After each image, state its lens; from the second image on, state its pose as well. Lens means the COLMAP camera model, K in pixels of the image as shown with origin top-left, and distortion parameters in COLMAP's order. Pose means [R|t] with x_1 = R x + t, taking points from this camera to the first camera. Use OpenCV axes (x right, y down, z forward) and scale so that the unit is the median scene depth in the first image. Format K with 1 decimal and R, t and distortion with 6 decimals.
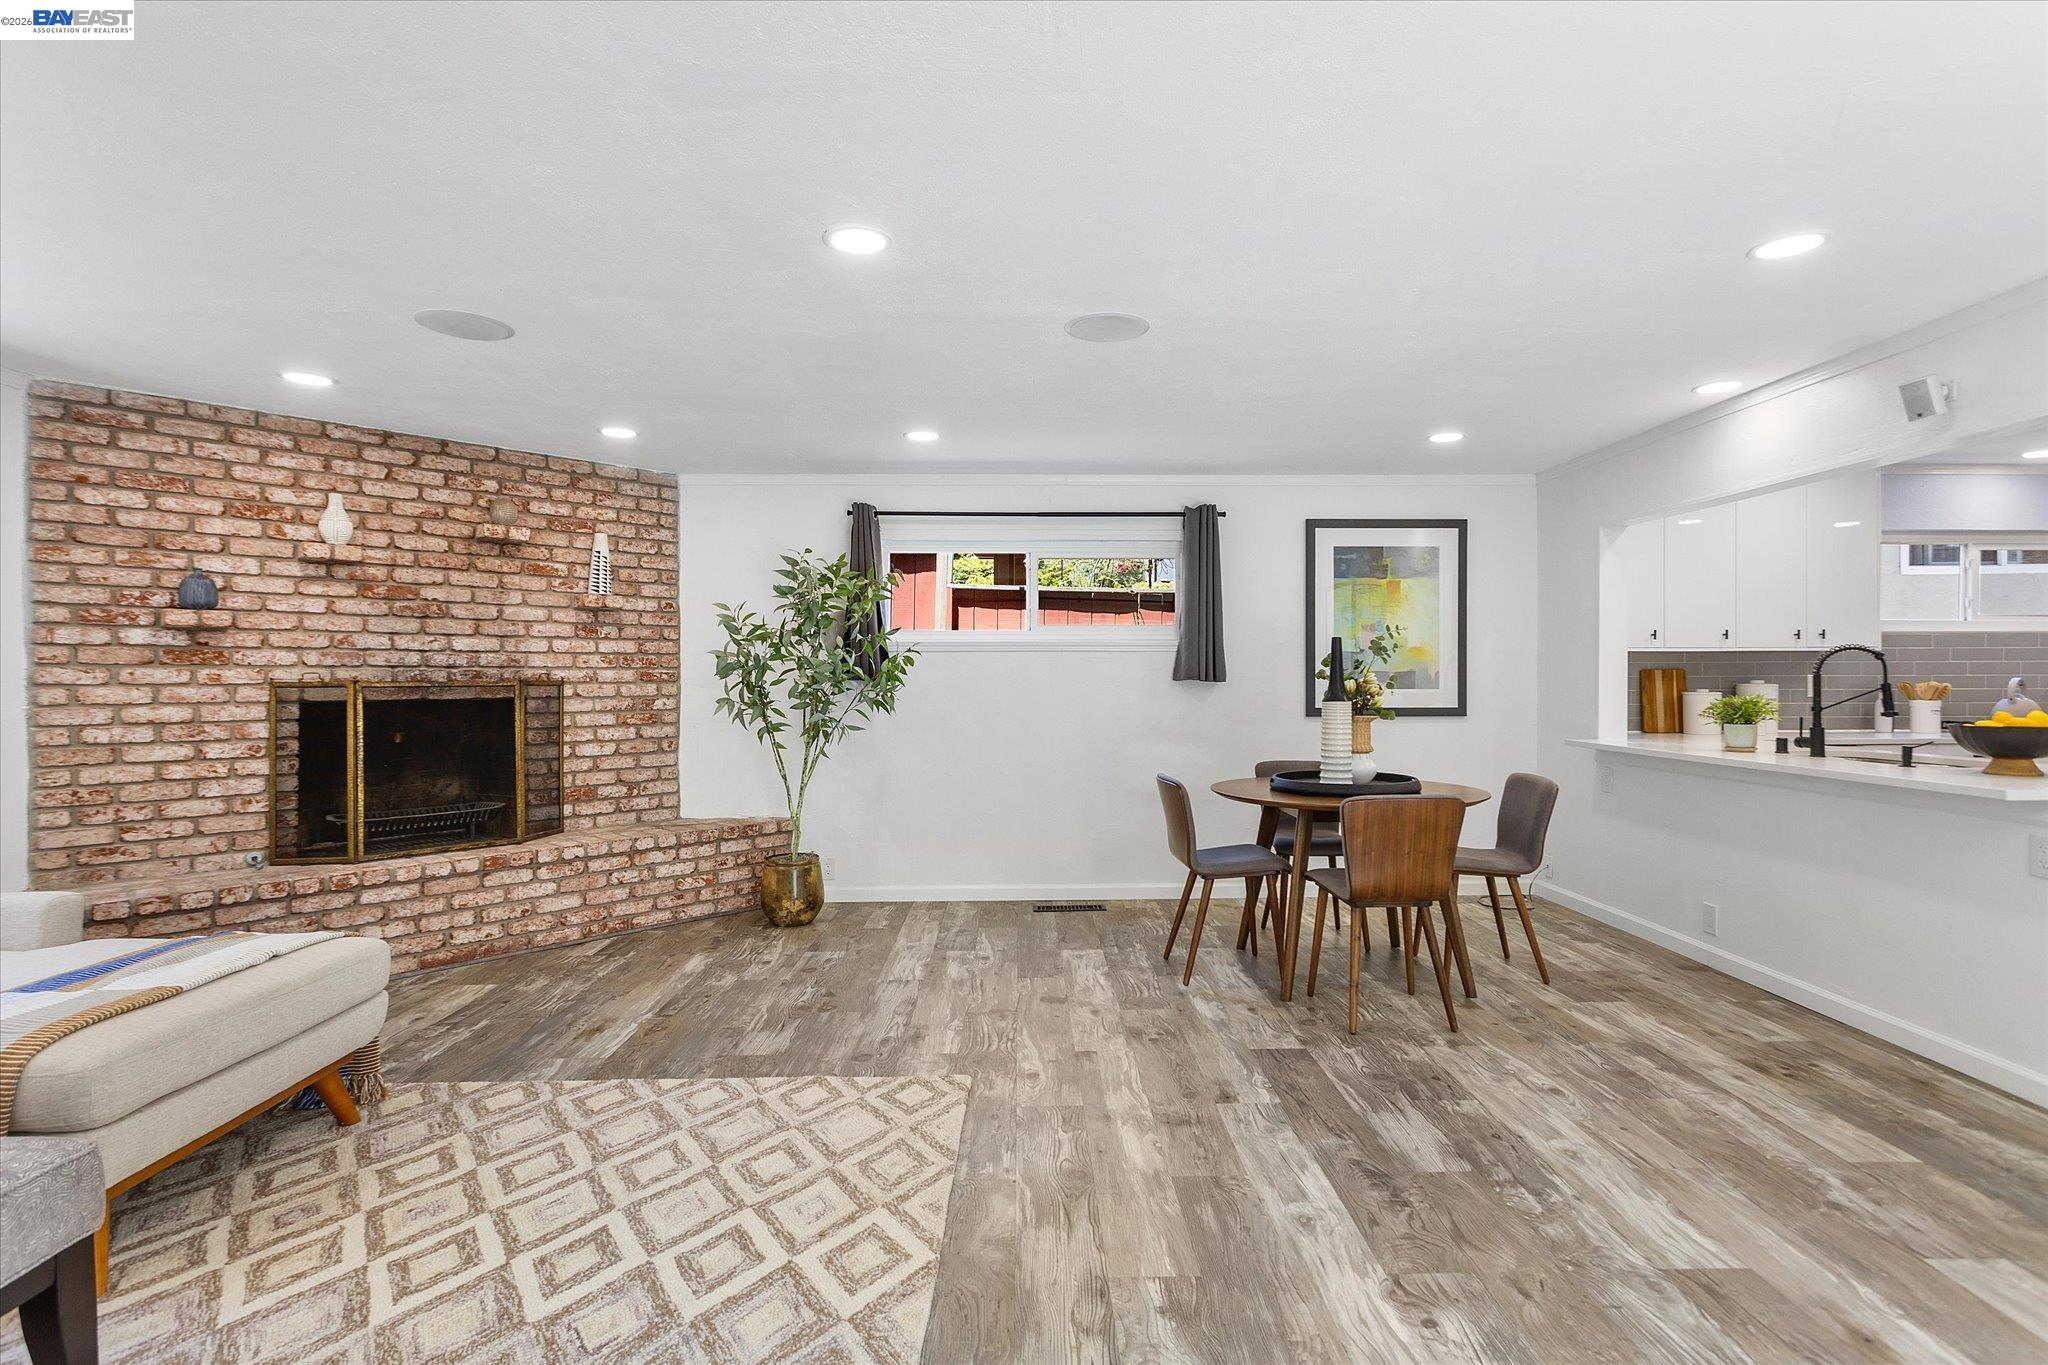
lens RADIAL K [[1024.2, 0, 1024.0], [0, 1024.2, 682.5], [0, 0, 1]] dist [0.011221, 0.000447]
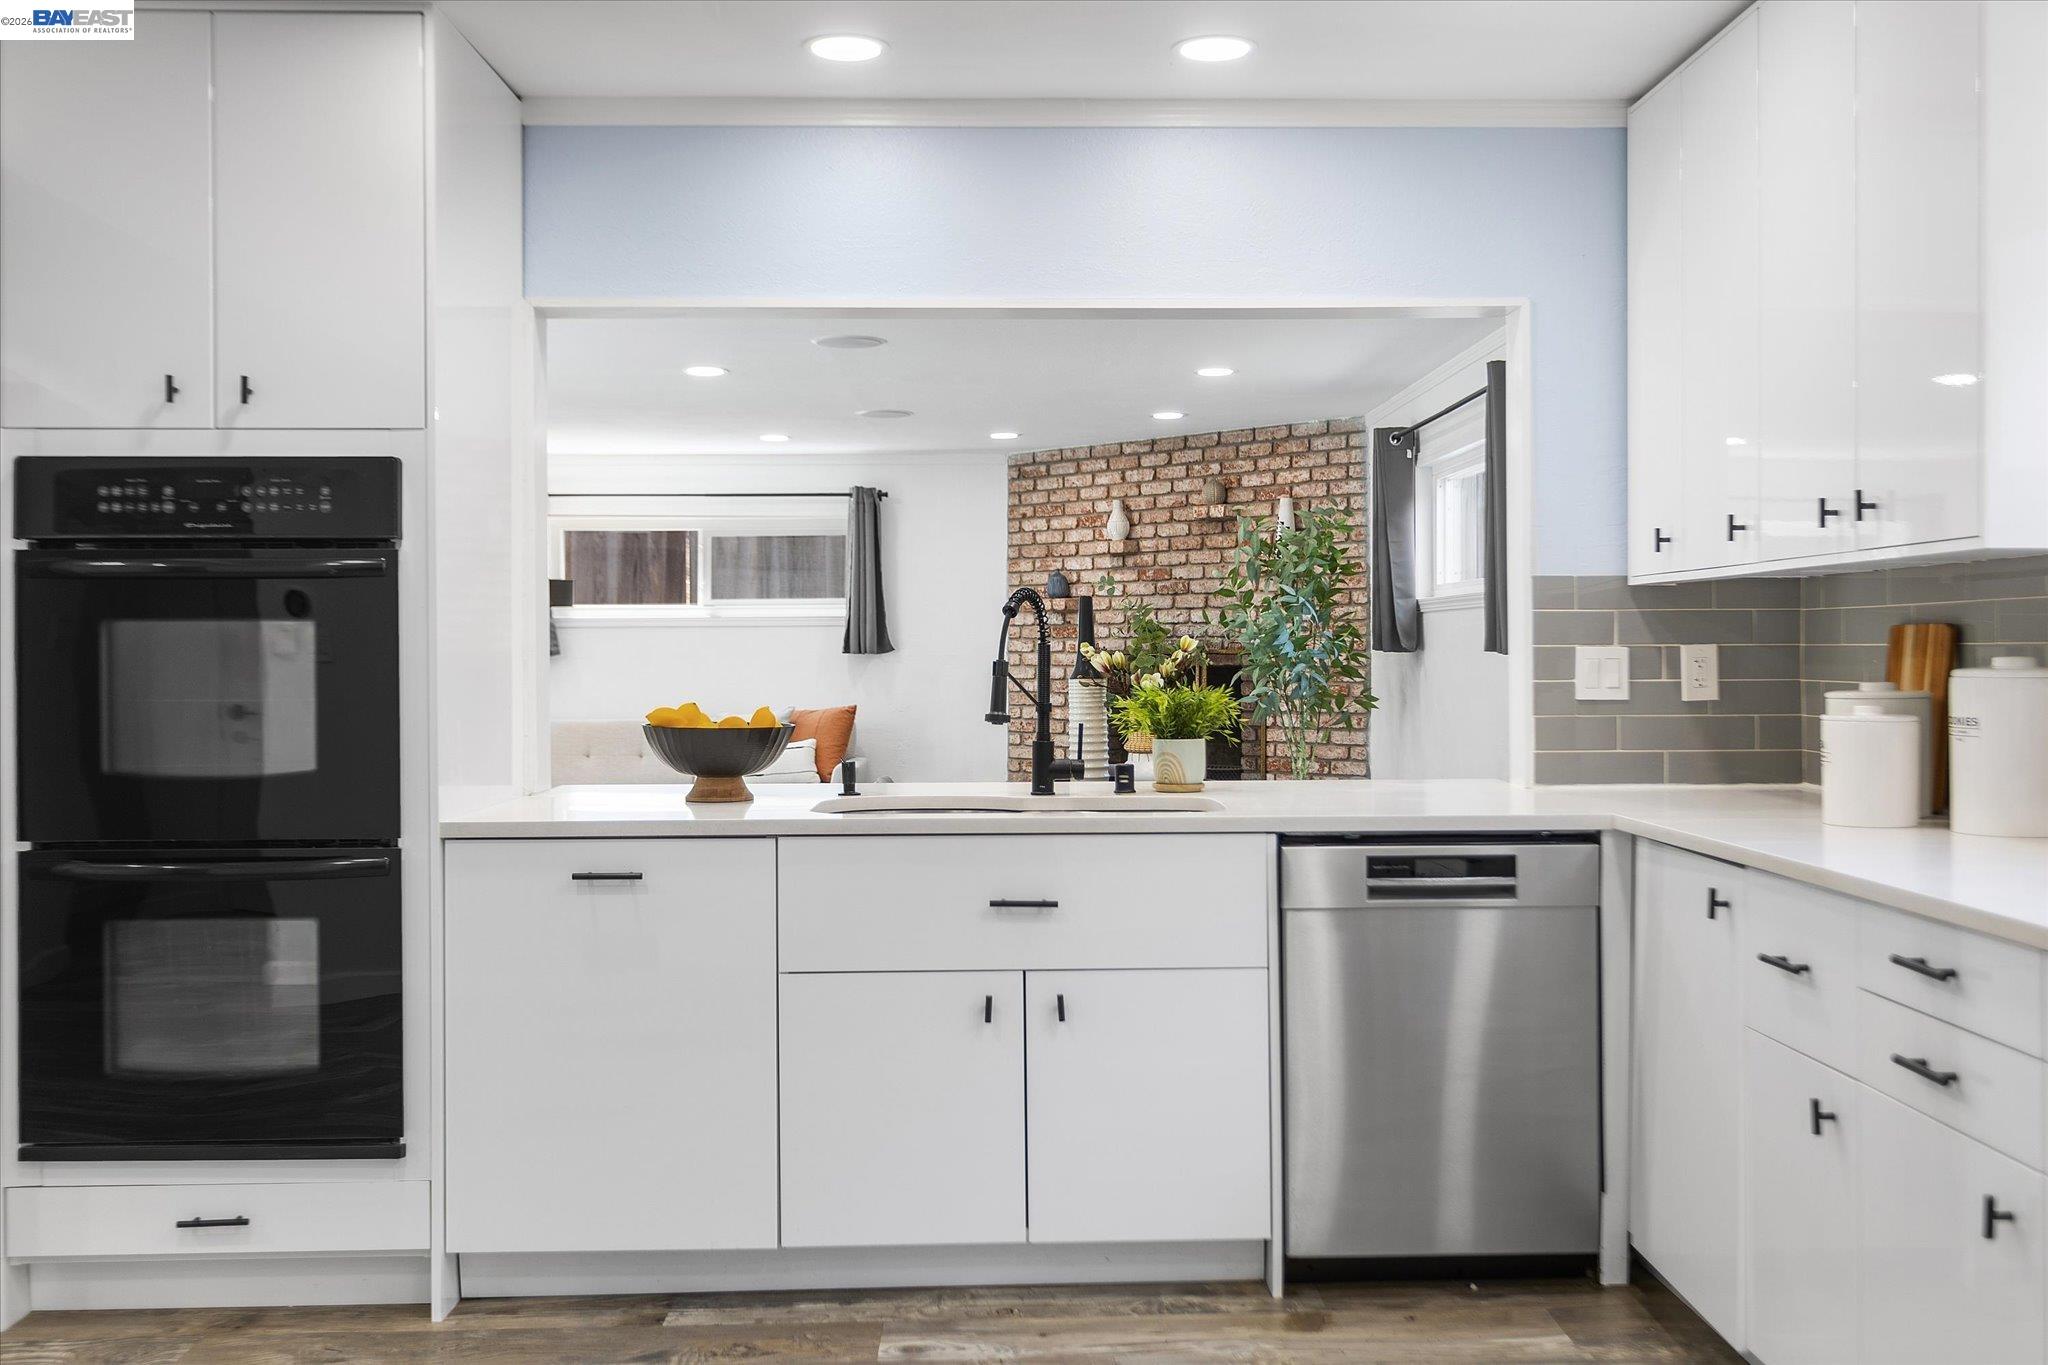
lens RADIAL K [[1883.0, 0, 1075.6], [0, 1883.0, 650.8], [0, 0, 1]] dist [-0.007741, 0.004791]
pose [[-0.001847, 0.002990, -0.999994, 1.557035], [-0.001152, 0.999995, 0.002993, -0.006589], [0.999998, 0.001157, -0.001844, 0.917267]]
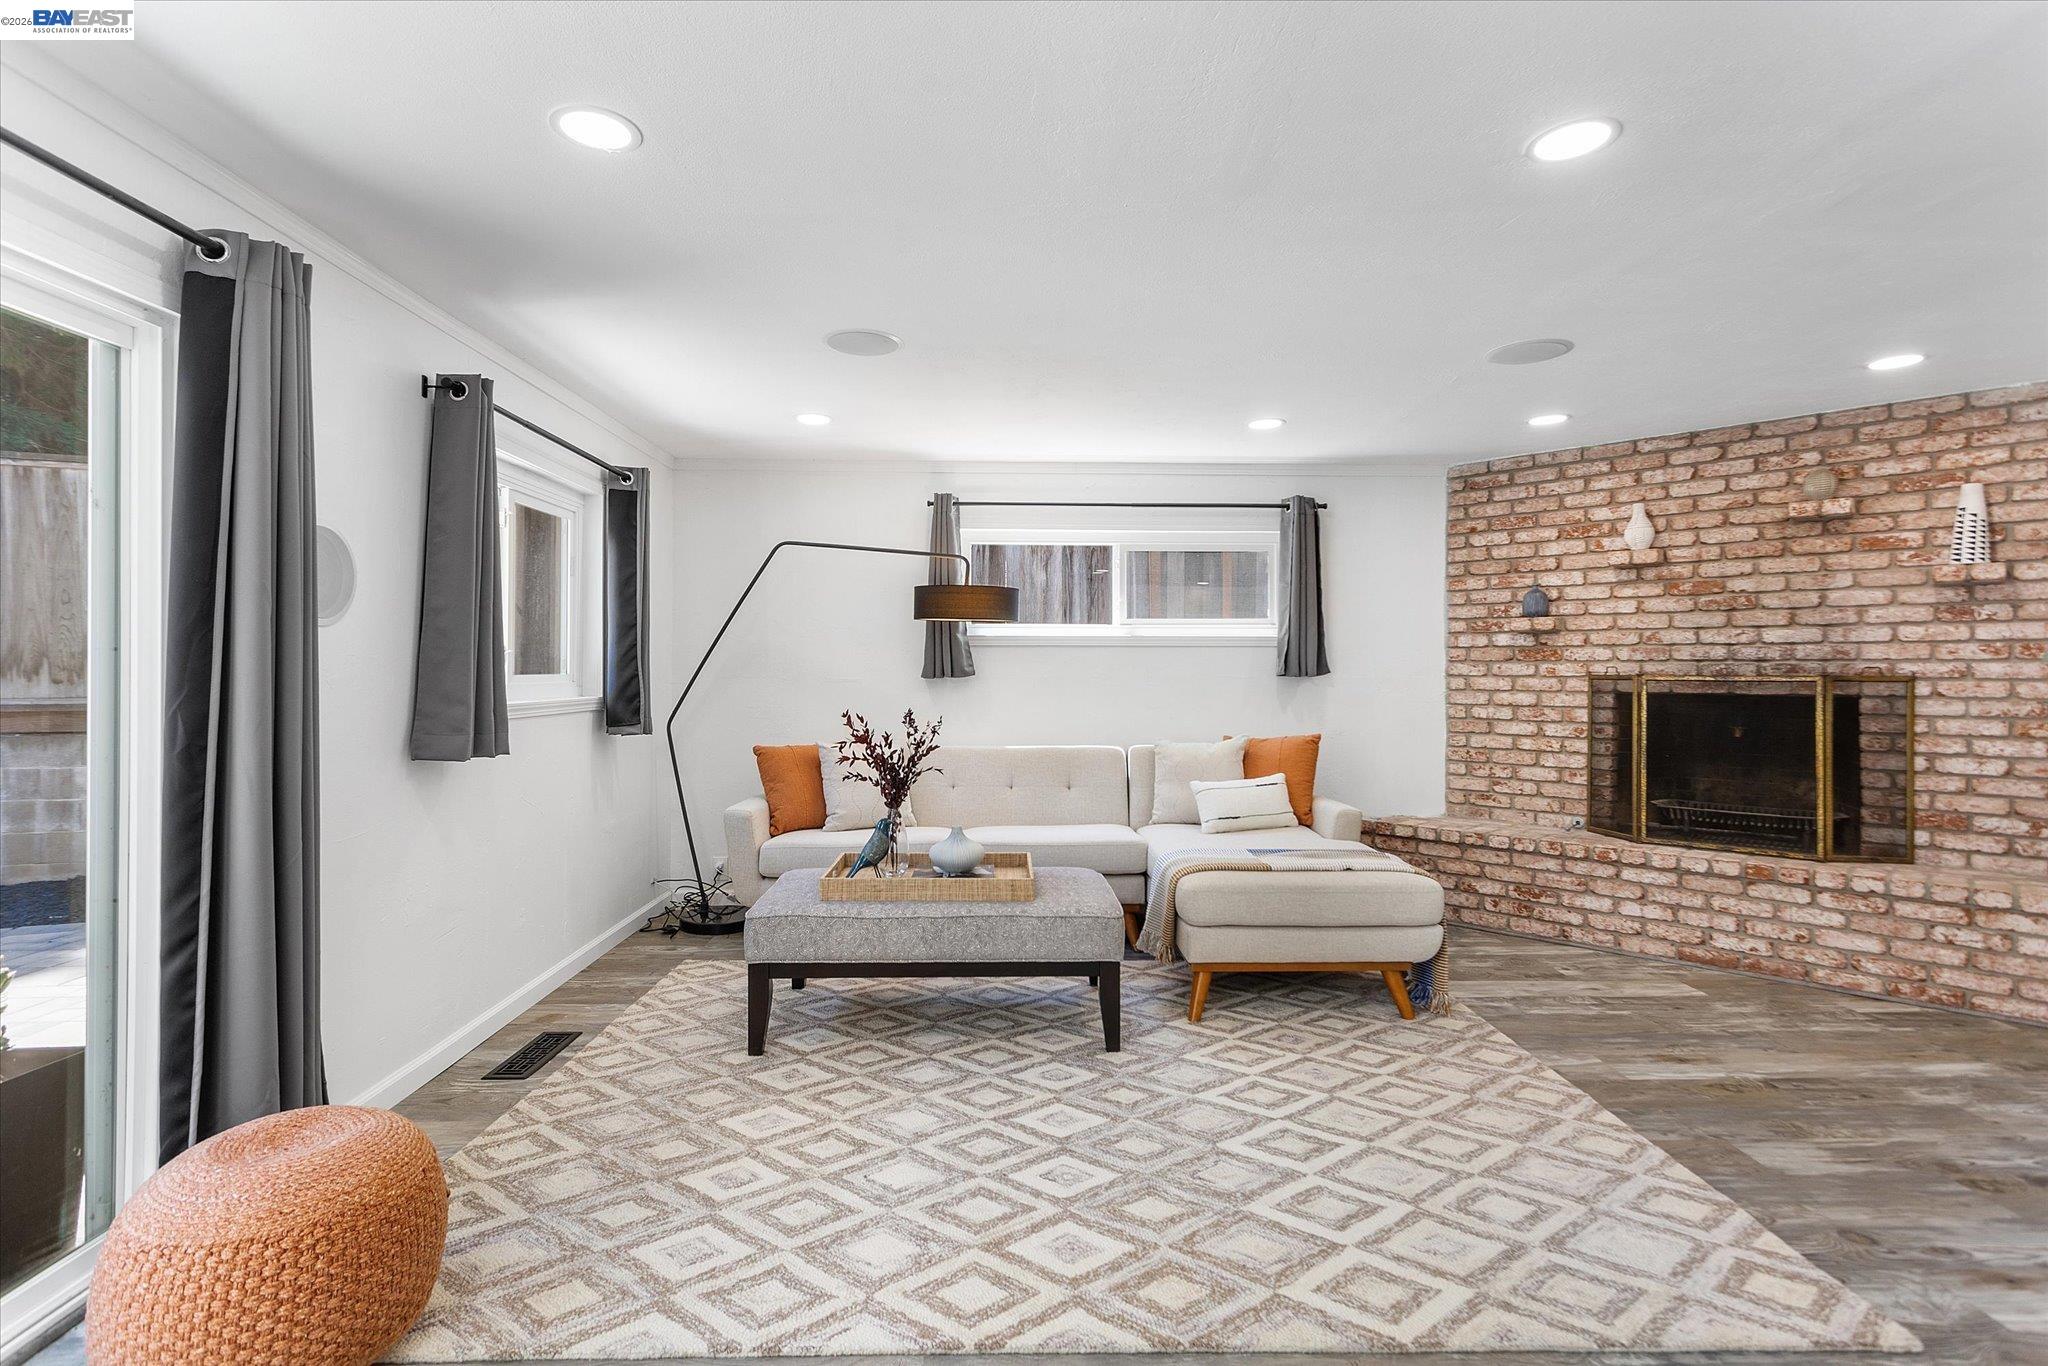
lens RADIAL K [[1002.4, 0, 1032.0], [0, 1002.4, 662.6], [0, 0, 1]] dist [0.001683, 0.001304]
pose [[-0.013487, -0.005026, -0.999896, 0.392652], [-0.007984, 0.999956, -0.004919, -0.003352], [0.999877, 0.007917, -0.013527, 0.355866]]
